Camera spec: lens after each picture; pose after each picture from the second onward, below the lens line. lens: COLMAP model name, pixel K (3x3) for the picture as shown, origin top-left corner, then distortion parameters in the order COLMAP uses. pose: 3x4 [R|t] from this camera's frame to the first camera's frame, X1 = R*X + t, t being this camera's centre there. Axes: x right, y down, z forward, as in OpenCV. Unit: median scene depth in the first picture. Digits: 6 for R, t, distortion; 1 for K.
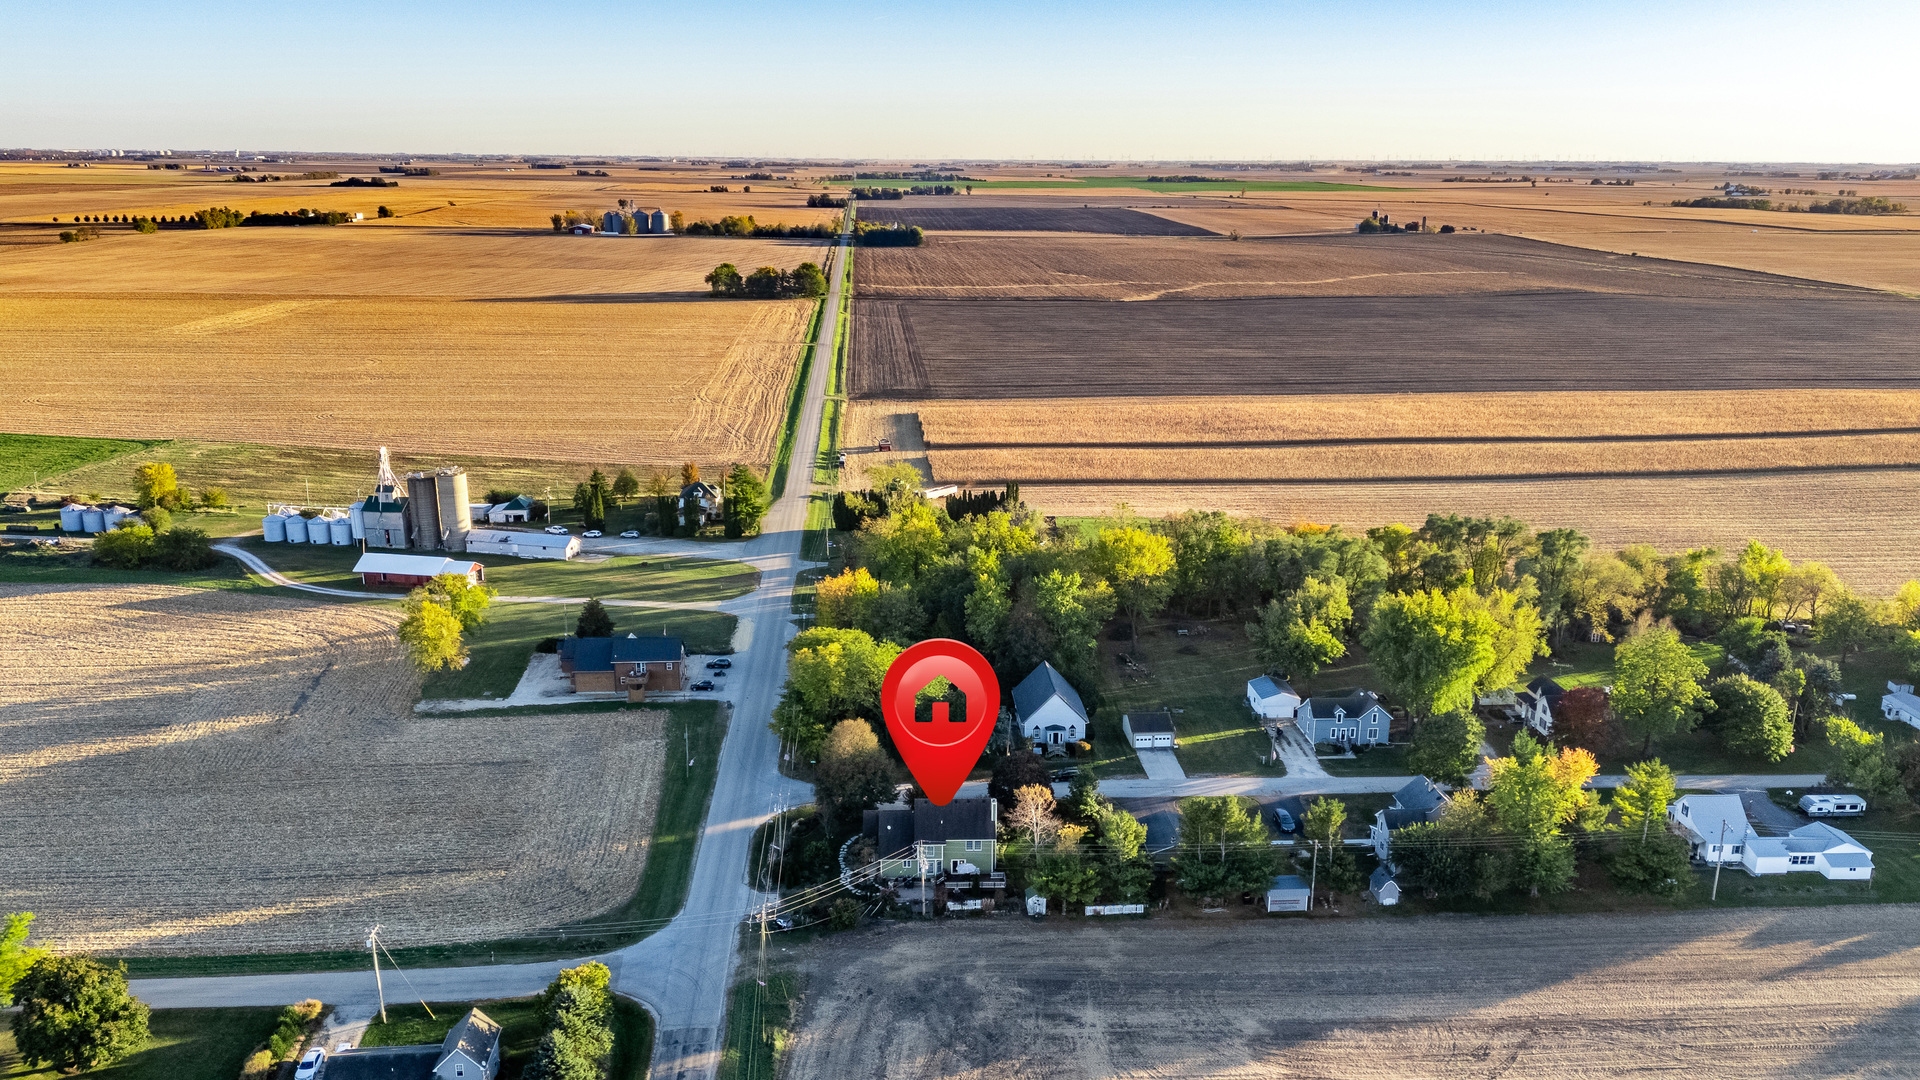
lens RADIAL K [[1414.8, 0, 960.0], [0, 1414.8, 540.0], [0, 0, 1]] dist [0.004175, 0.009968]
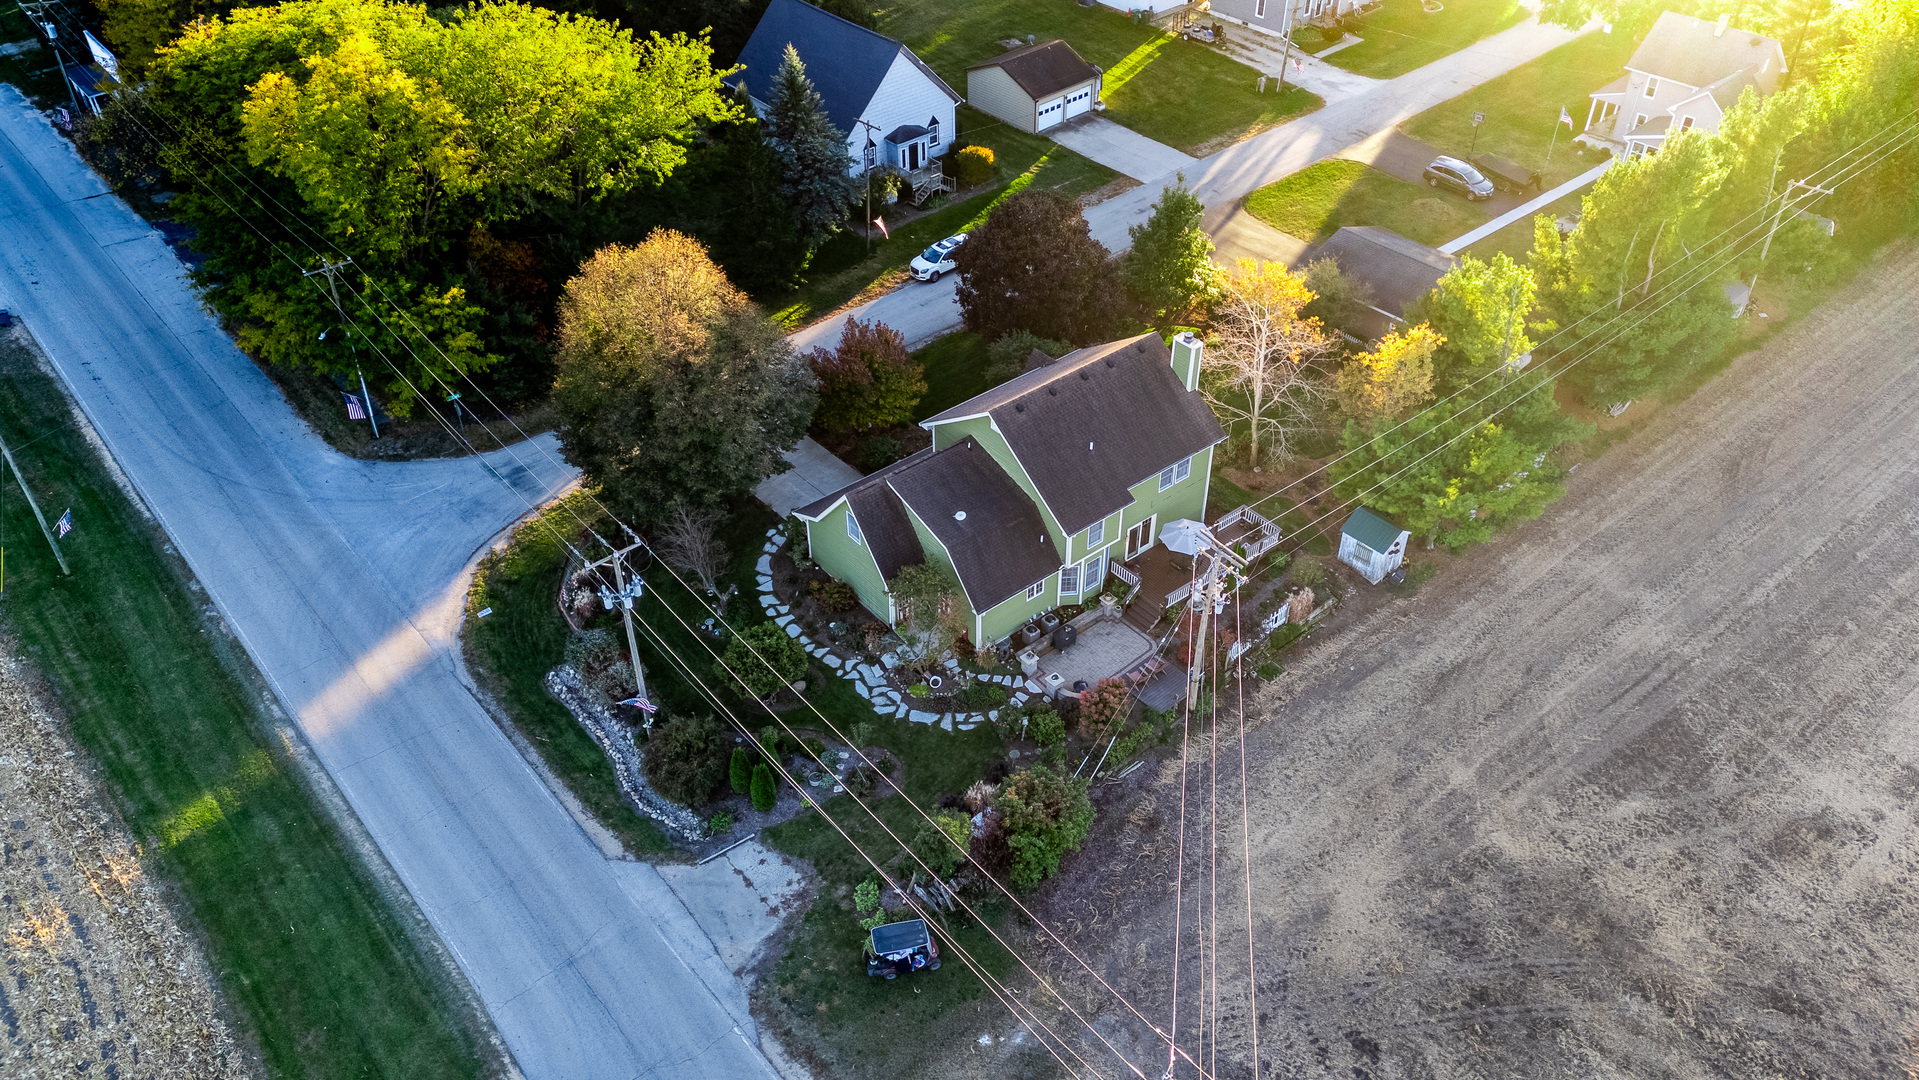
lens RADIAL K [[1358.9, 0, 962.4], [0, 1358.9, 591.6], [0, 0, 1]] dist [0.053068, -0.001783]
pose [[0.797695, -0.414662, 0.437879, -0.169658], [0.177560, 0.855401, 0.486581, 0.051935], [-0.576329, -0.310393, 0.755977, 0.639442]]
